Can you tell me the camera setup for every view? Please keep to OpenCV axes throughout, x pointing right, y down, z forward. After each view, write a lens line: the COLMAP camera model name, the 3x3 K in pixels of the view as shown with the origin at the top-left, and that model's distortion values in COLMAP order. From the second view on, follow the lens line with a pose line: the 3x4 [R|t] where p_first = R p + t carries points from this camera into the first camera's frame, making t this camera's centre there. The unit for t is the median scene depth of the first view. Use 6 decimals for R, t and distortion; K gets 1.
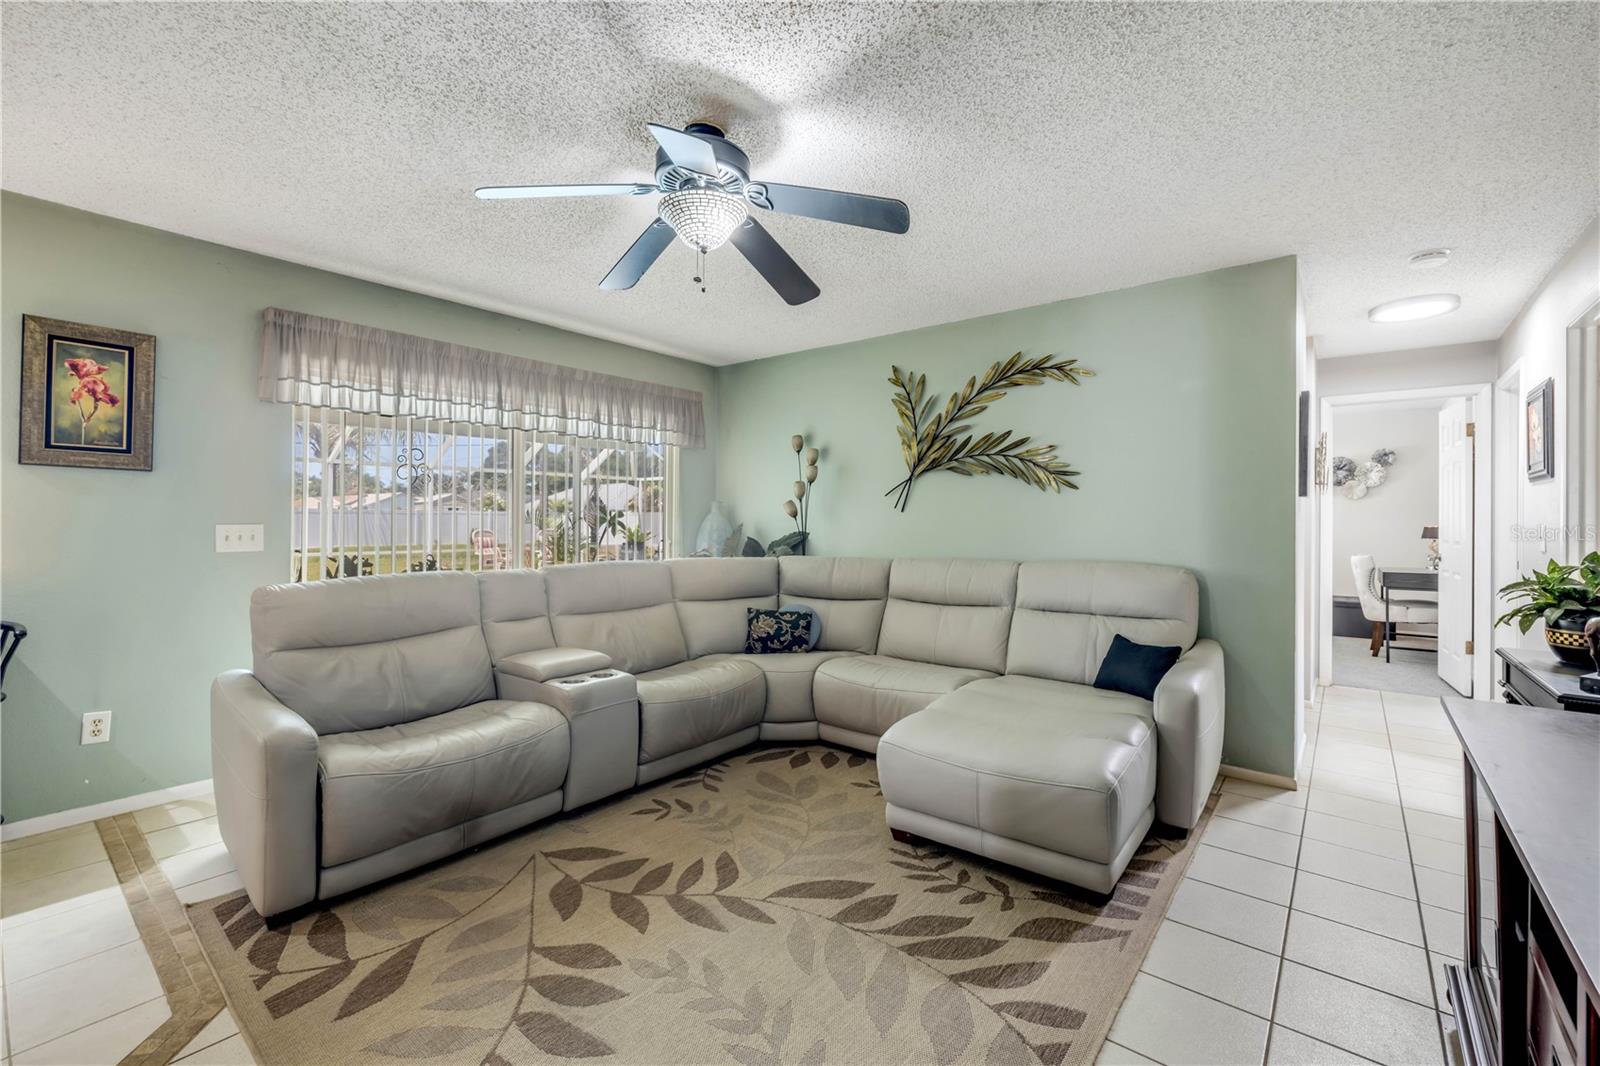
lens RADIAL K [[680.8, 0, 797.9], [0, 680.8, 513.0], [0, 0, 1]] dist [-0.001257, -0.000173]
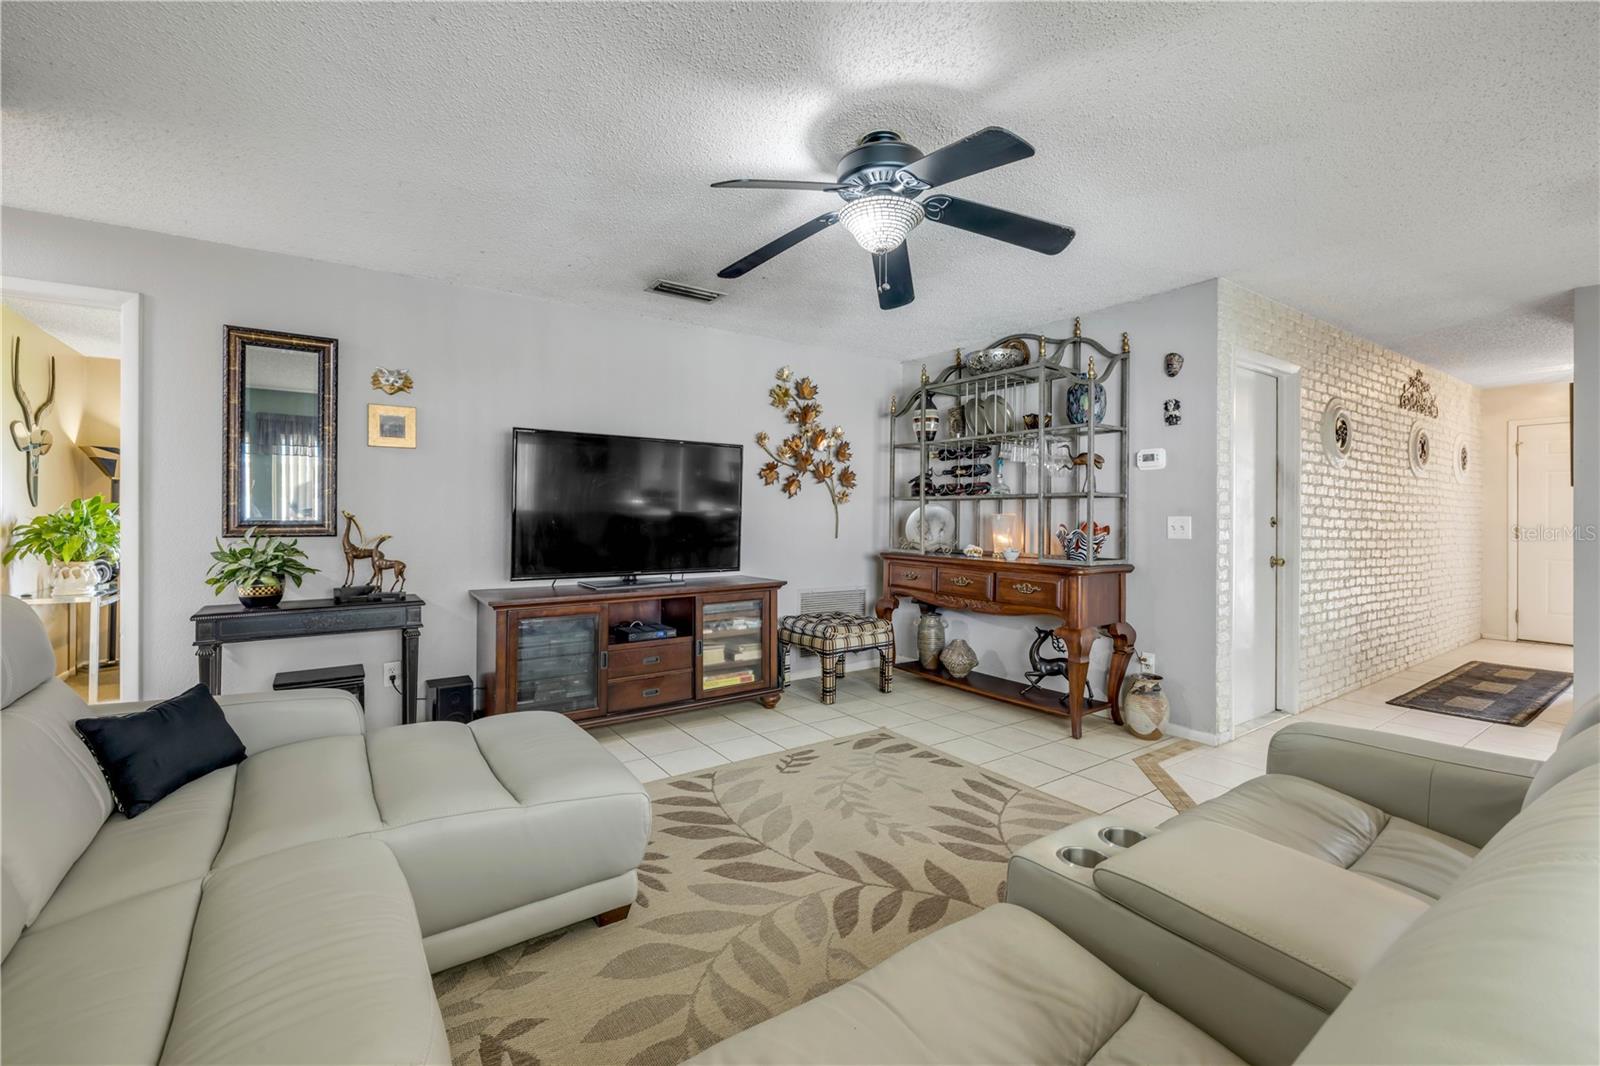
lens RADIAL K [[668.7, 0, 795.6], [0, 668.7, 515.8], [0, 0, 1]] dist [-0.000918, -0.000067]
pose [[-0.958307, -0.007155, 0.285650, -0.290229], [-0.009095, 0.999944, -0.005466, 0.024614], [-0.285595, -0.007836, -0.958318, 1.885482]]
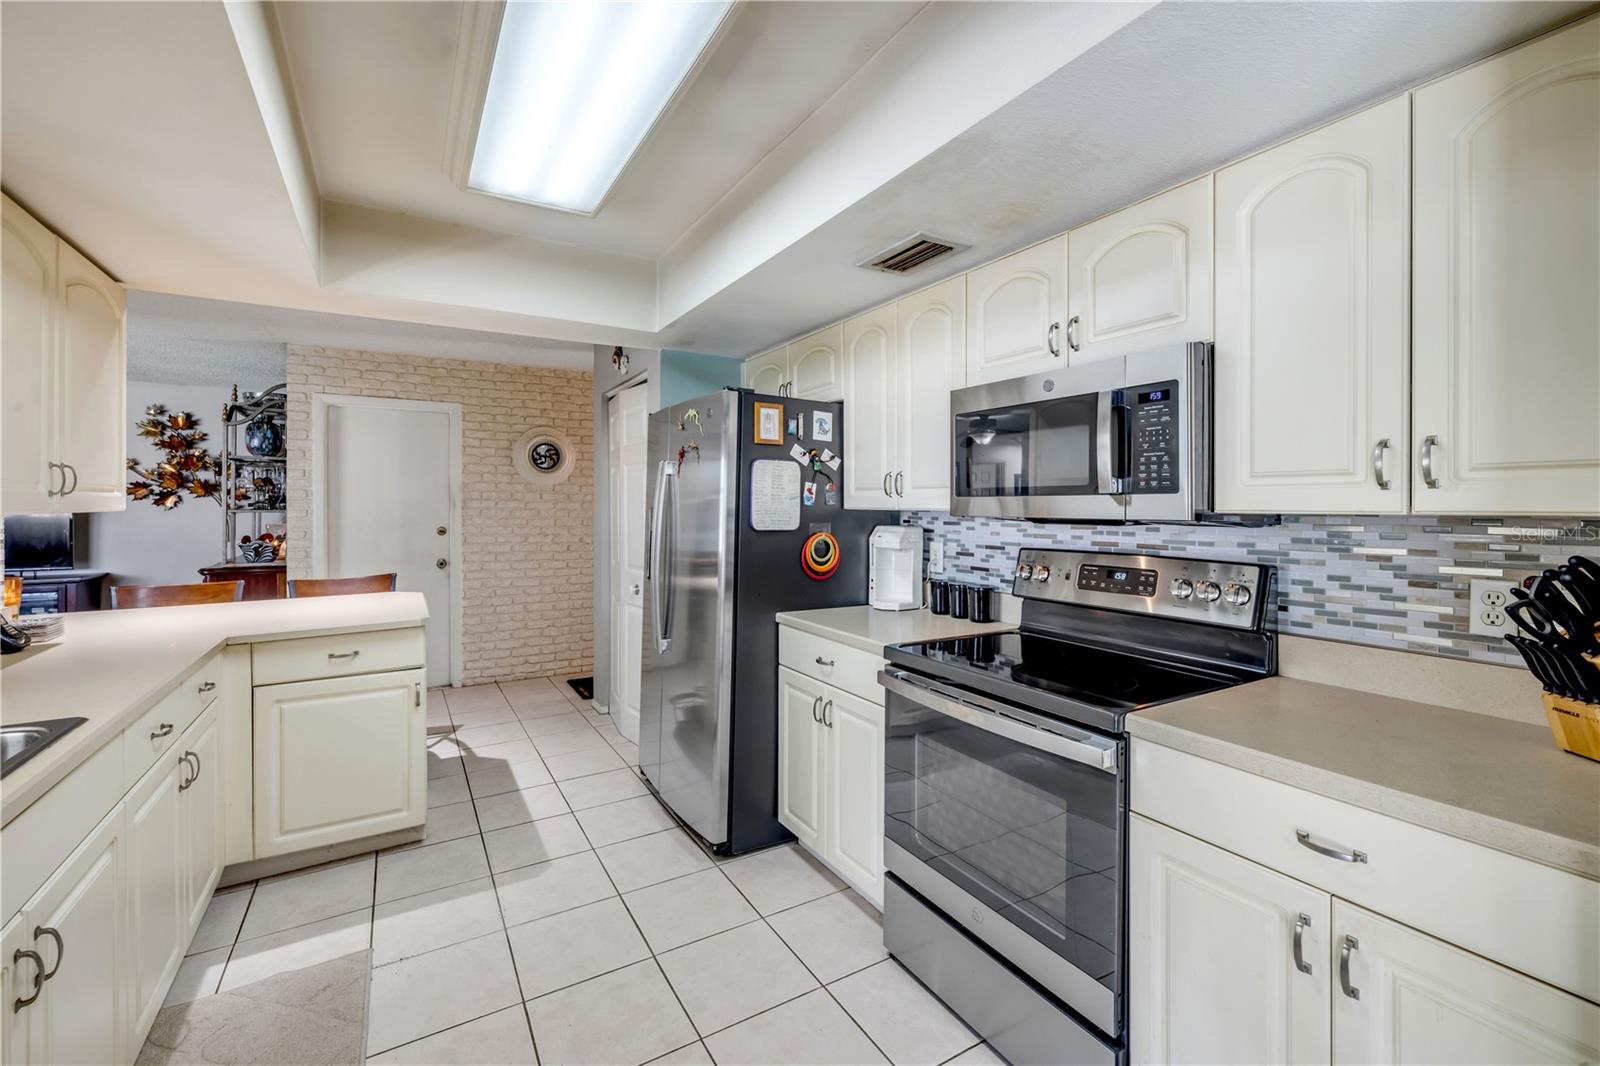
lens RADIAL K [[677.0, 0, 792.2], [0, 677.0, 508.8], [0, 0, 1]] dist [-0.001080, -0.000176]
pose [[-0.936320, -0.004866, 0.351115, -2.856260], [-0.005384, 0.999985, -0.000498, -0.058215], [-0.351107, -0.002357, -0.936332, 1.494361]]
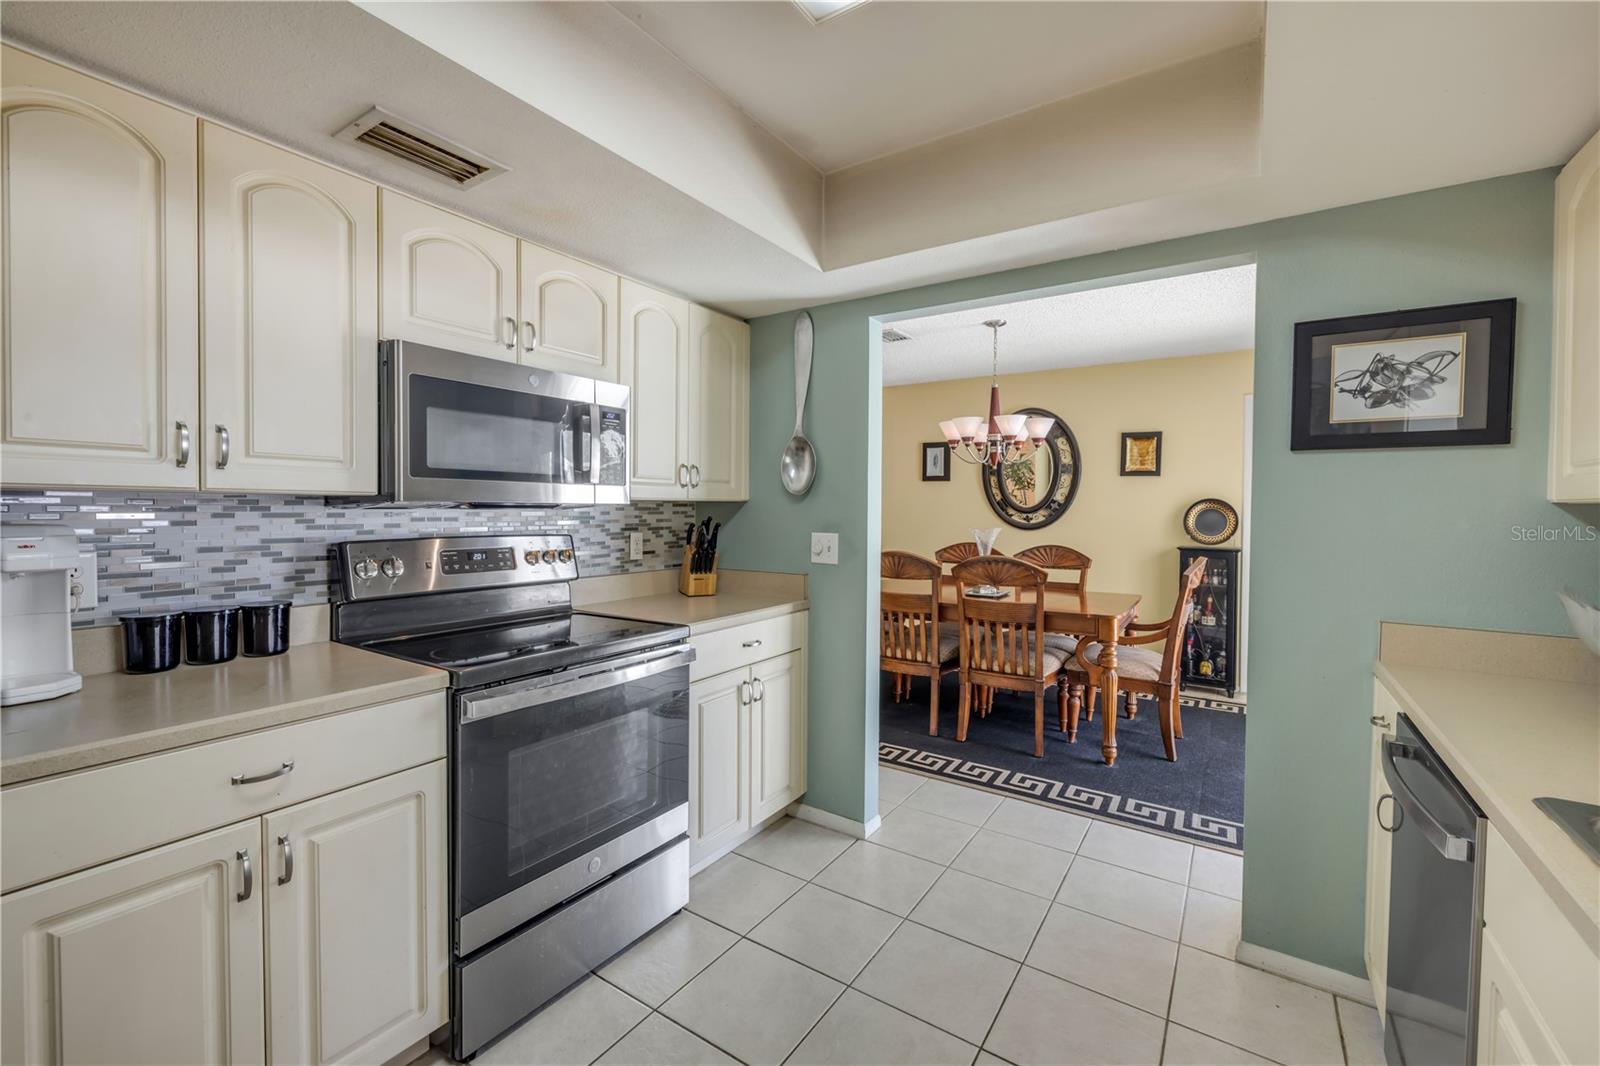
lens RADIAL K [[668.7, 0, 795.6], [0, 668.7, 515.8], [0, 0, 1]] dist [-0.000918, -0.000067]
pose [[0.090236, 0.008222, -0.995887, -1.970948], [0.001803, 0.999963, 0.008419, -0.039338], [0.995919, -0.002555, 0.090217, 0.896177]]
